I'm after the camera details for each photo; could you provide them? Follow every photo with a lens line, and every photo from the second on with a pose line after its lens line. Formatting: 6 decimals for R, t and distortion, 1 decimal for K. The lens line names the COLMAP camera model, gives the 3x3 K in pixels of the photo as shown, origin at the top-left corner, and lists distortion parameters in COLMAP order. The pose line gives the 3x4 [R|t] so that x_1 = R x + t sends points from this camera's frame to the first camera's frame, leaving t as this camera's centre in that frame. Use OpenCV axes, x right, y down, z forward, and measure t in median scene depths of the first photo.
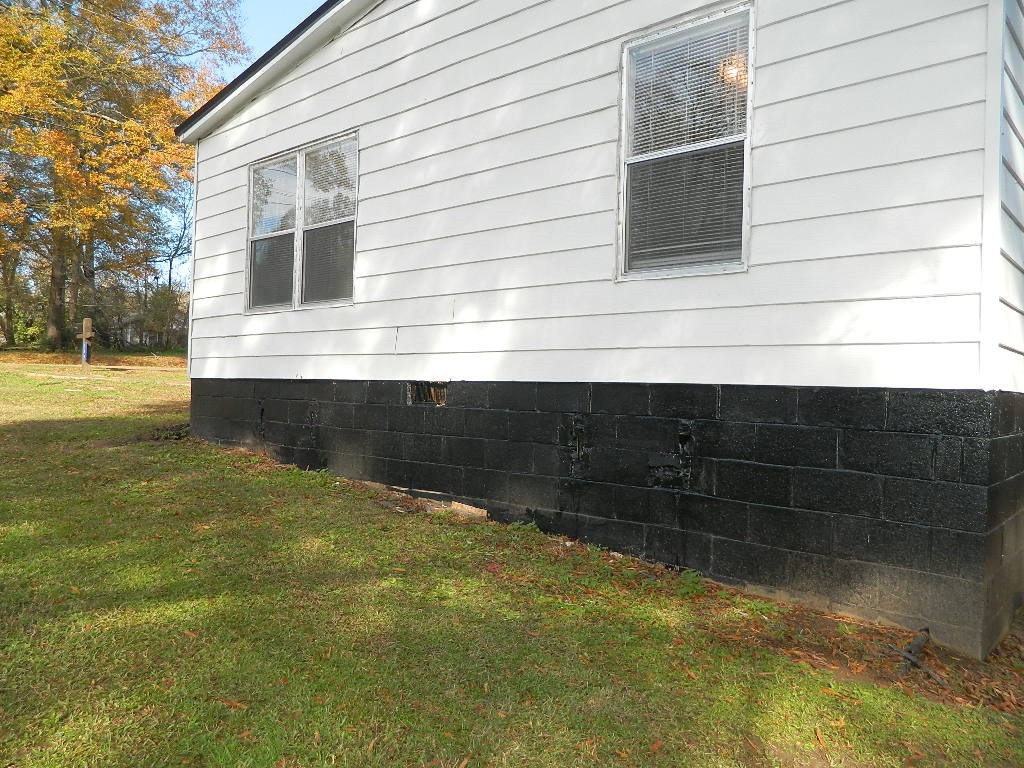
lens RADIAL K [[761.3, 0, 511.7], [0, 761.3, 383.7], [0, 0, 1]] dist [0.000714, 0.001522]
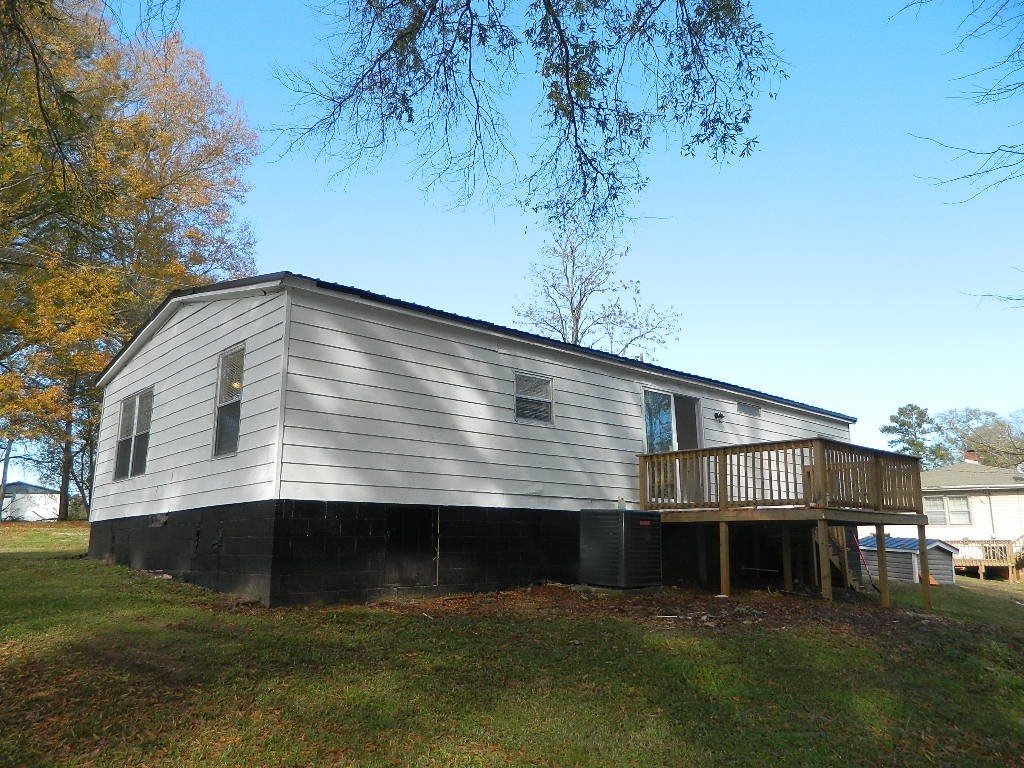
lens RADIAL K [[761.3, 0, 513.7], [0, 761.3, 385.2], [0, 0, 1]] dist [0.000714, 0.001522]
pose [[0.994217, -0.055247, -0.092089, 0.867933], [0.034984, 0.977365, -0.208648, 0.100927], [0.101532, 0.204220, 0.973646, -0.785077]]
